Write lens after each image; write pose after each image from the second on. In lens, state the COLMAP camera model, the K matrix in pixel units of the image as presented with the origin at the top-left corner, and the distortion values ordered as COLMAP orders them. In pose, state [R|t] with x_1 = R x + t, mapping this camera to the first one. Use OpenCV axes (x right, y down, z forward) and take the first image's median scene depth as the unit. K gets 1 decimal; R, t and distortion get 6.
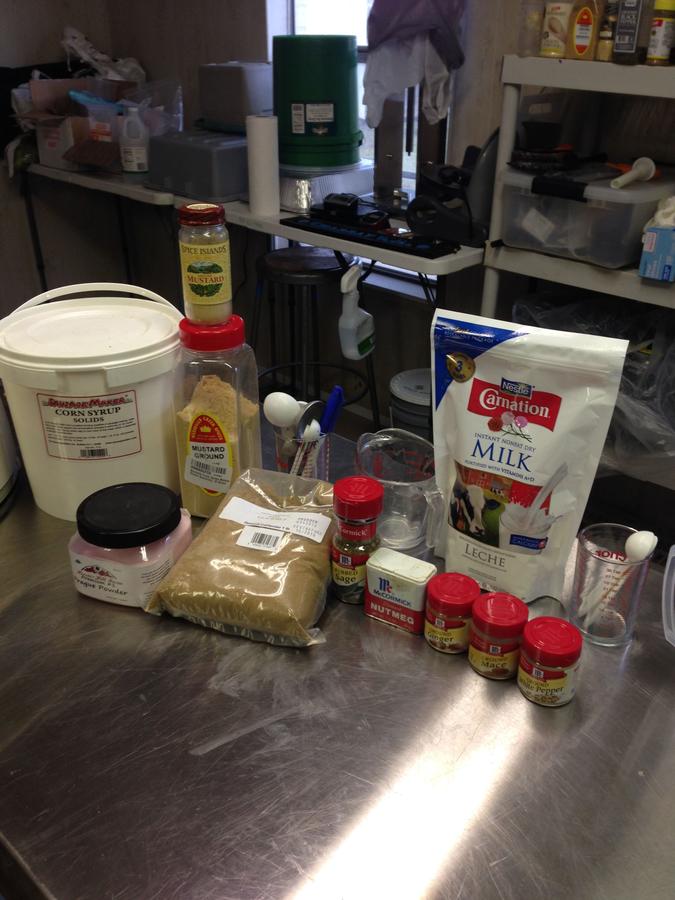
lens RADIAL K [[865.0, 0, 335.1], [0, 865.0, 448.5], [0, 0, 1]] dist [0.105903, -0.234217]
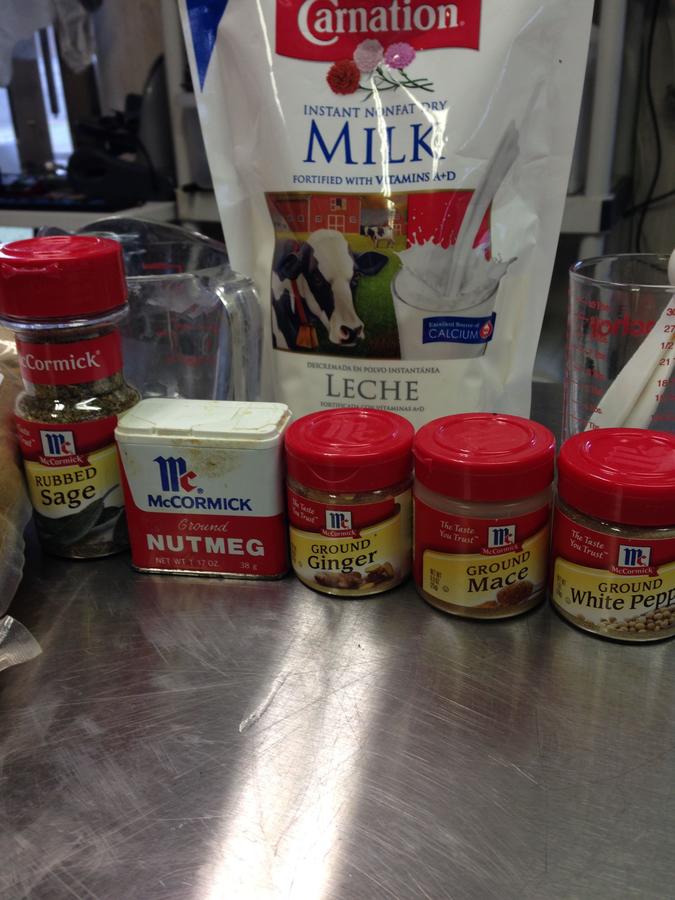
lens RADIAL K [[872.9, 0, 354.9], [0, 872.9, 448.1], [0, 0, 1]] dist [0.092561, -0.177719]
pose [[0.920072, -0.188308, 0.343523, -0.001193], [0.210562, 0.977170, -0.028307, 0.151237], [-0.330350, 0.098377, 0.938718, 0.520929]]
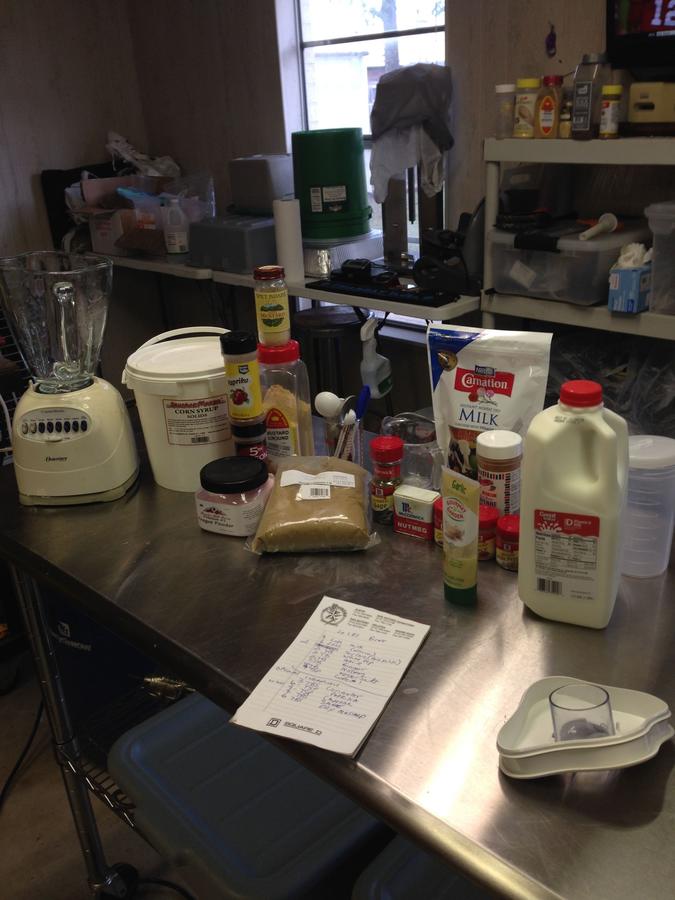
lens RADIAL K [[853.7, 0, 337.5], [0, 853.7, 450.0], [0, 0, 1]] dist [0.037793, 0.005431]
pose [[0.998106, -0.056646, -0.023989, -0.016571], [0.054826, 0.995988, -0.070726, 0.135491], [0.027899, 0.069277, 0.997207, -0.410035]]
